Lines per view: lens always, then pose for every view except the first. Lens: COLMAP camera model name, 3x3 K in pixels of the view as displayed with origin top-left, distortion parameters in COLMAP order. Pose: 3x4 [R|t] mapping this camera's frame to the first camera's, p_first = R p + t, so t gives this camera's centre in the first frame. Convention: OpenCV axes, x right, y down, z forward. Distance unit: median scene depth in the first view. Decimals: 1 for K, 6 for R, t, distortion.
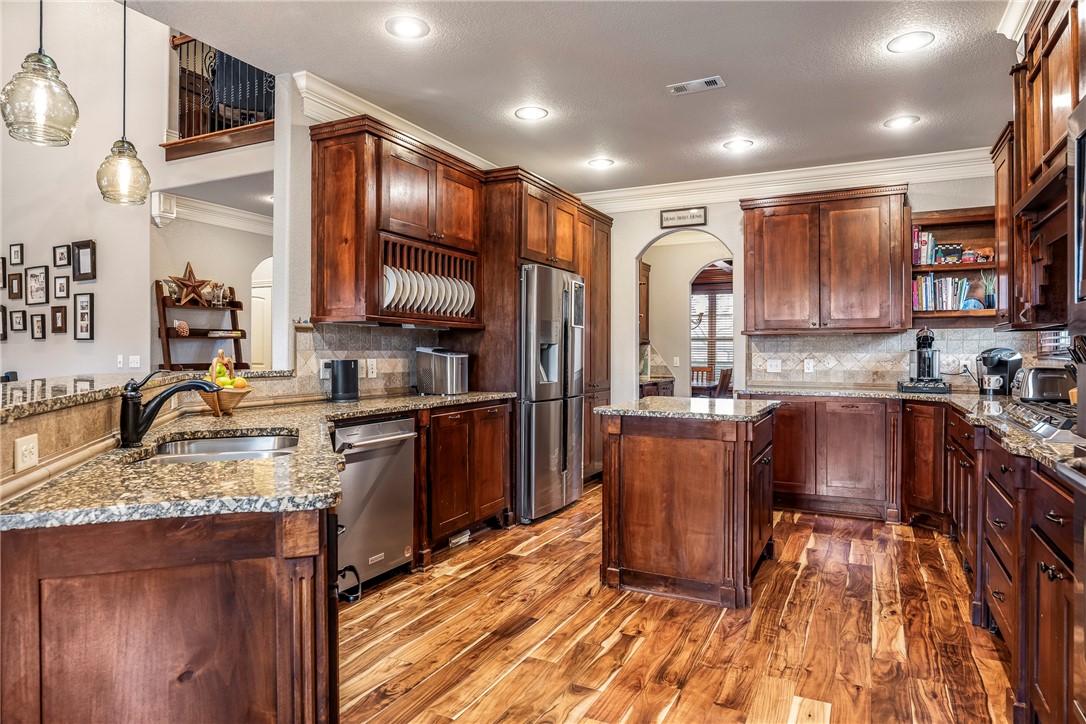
lens RADIAL K [[683.2, 0, 533.7], [0, 683.2, 355.4], [0, 0, 1]] dist [0.001783, 0.000262]
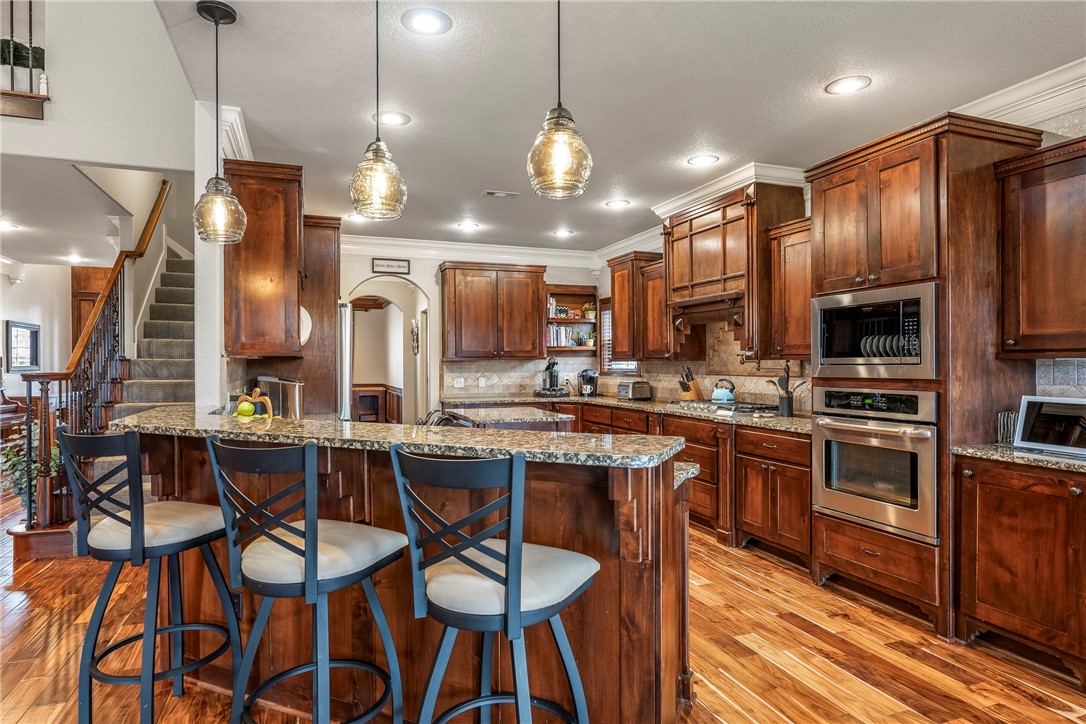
lens RADIAL K [[614.7, 0, 545.9], [0, 614.7, 360.8], [0, 0, 1]] dist [0.004128, -0.000051]
pose [[0.669137, -0.002769, 0.743134, -0.401799], [0.008084, 0.999961, -0.003554, -0.020386], [-0.743095, 0.008386, 0.669134, 0.032571]]
